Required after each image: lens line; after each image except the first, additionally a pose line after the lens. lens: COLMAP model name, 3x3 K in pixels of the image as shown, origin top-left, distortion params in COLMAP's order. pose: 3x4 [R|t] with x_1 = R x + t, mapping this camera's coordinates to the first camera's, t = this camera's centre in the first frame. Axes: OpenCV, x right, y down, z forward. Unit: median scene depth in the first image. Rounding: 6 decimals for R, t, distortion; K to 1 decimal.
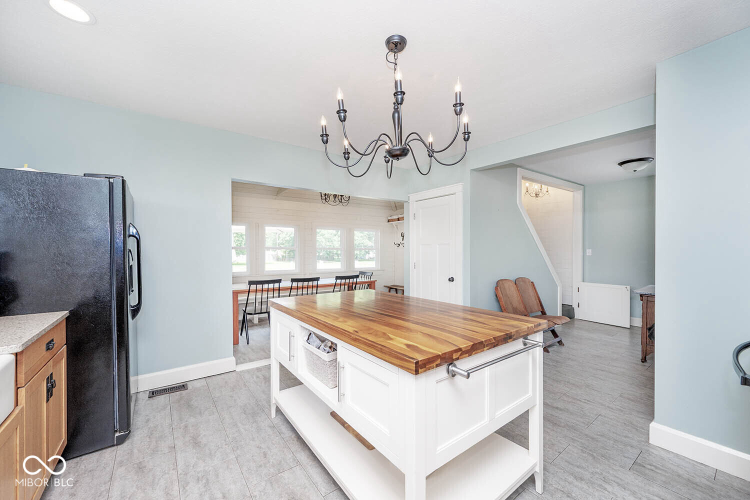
lens RADIAL K [[294.7, 0, 375.3], [0, 294.7, 252.1], [0, 0, 1]] dist [0.000007, 0.000295]
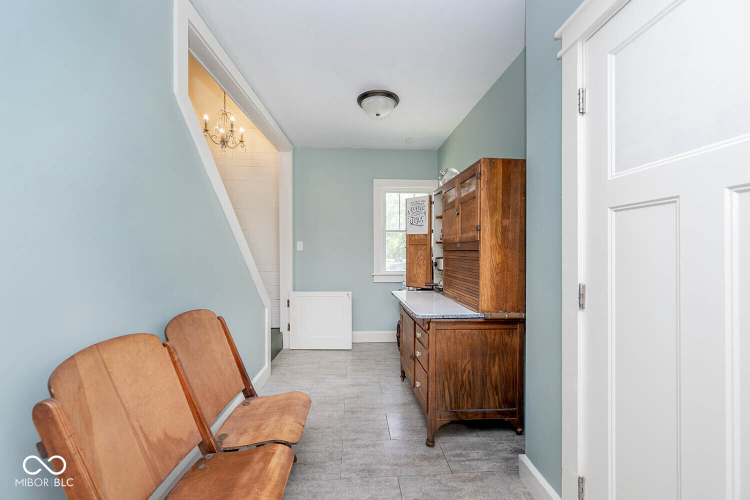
lens RADIAL K [[294.7, 0, 375.2], [0, 294.7, 251.1], [0, 0, 1]] dist [0.000007, 0.000295]
pose [[0.551393, -0.008081, 0.834206, 0.255720], [0.009600, 0.999948, 0.003341, 0.011649], [-0.834190, 0.006166, 0.551442, 0.484843]]
